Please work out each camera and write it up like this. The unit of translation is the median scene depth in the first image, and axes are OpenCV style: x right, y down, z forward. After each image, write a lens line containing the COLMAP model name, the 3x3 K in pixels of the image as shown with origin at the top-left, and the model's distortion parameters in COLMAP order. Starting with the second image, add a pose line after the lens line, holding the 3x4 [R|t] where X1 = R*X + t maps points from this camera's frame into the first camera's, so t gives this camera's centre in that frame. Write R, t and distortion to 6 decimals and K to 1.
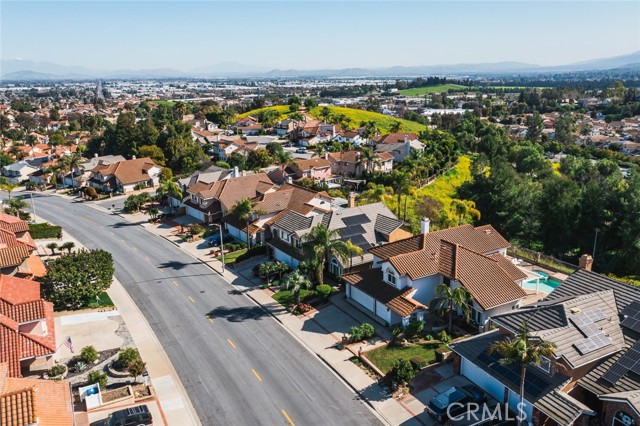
lens RADIAL K [[516.3, 0, 320.0], [0, 516.3, 213.0], [0, 0, 1]] dist [-0.010861, 0.002577]
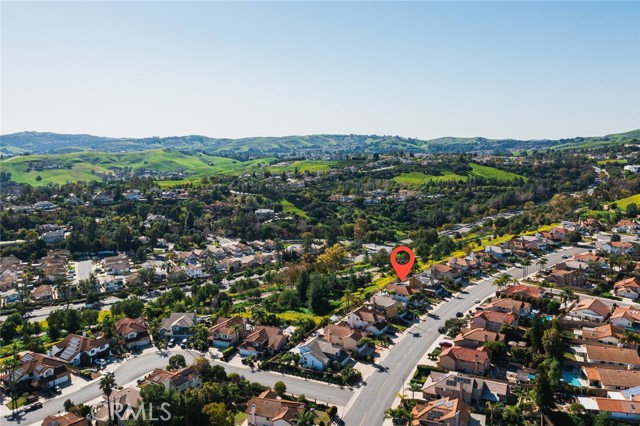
lens RADIAL K [[516.3, 0, 320.0], [0, 516.3, 213.0], [0, 0, 1]] dist [-0.010861, 0.002577]
pose [[-0.426940, -0.098727, 0.898874, -3.225871], [0.250568, 0.942184, 0.222496, -1.636416], [-0.868871, 0.320222, -0.377519, 2.980545]]
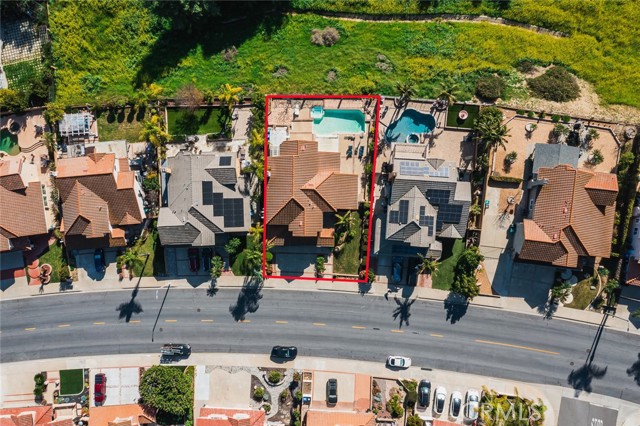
lens RADIAL K [[516.3, 0, 320.0], [0, 516.3, 213.0], [0, 0, 1]] dist [-0.010861, 0.002577]
pose [[0.502026, -0.864198, 0.033635, 0.149890], [0.252661, 0.183748, 0.949947, -1.340336], [-0.827123, -0.468400, 0.310596, 0.435895]]
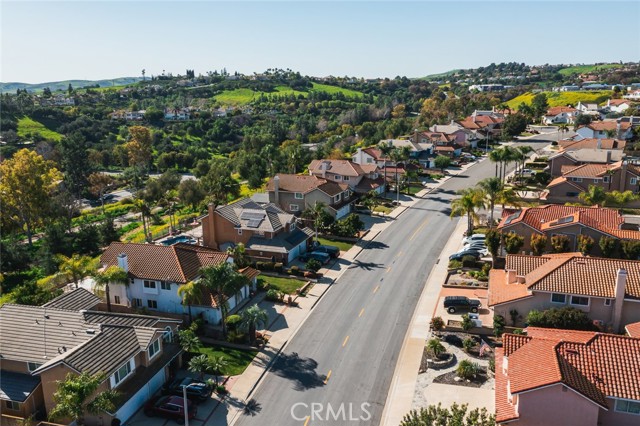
lens RADIAL K [[516.3, 0, 320.0], [0, 516.3, 213.0], [0, 0, 1]] dist [-0.010861, 0.002577]
pose [[-0.688235, -0.133353, 0.713126, -0.766657], [0.220386, 0.898081, 0.380633, -0.364636], [-0.691203, 0.419128, -0.588702, 1.371622]]
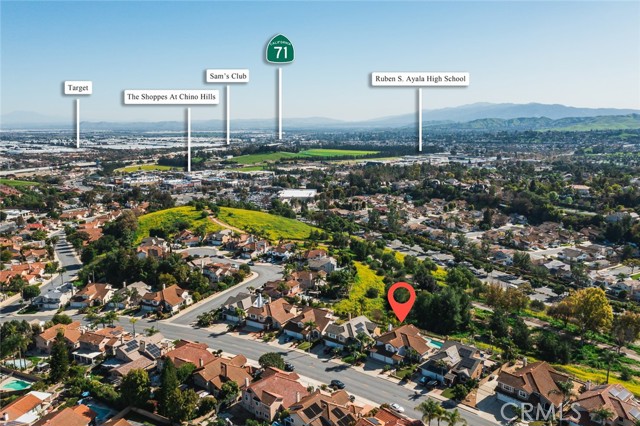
lens RADIAL K [[516.3, 0, 320.0], [0, 516.3, 213.0], [0, 0, 1]] dist [-0.010861, 0.002577]
pose [[0.939381, -0.054863, 0.338458, -1.129510], [0.085148, 0.993521, -0.075278, -0.434517], [-0.332135, 0.099534, 0.937966, -1.642600]]
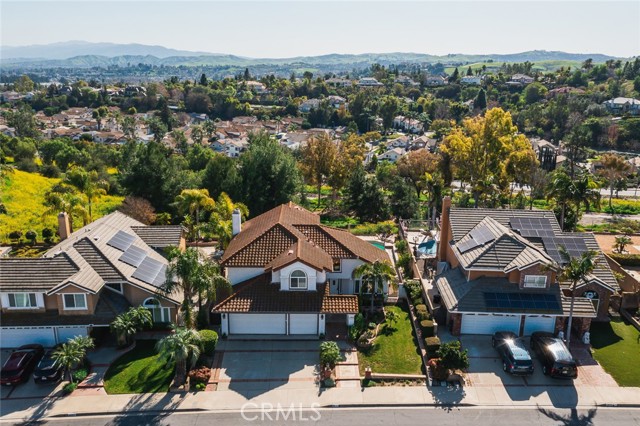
lens RADIAL K [[516.3, 0, 320.0], [0, 516.3, 213.0], [0, 0, 1]] dist [-0.010861, 0.002577]
pose [[0.470696, -0.209780, 0.856994, -0.469729], [0.206065, 0.970598, 0.124410, -0.064753], [-0.857895, 0.118037, 0.500084, 0.511308]]
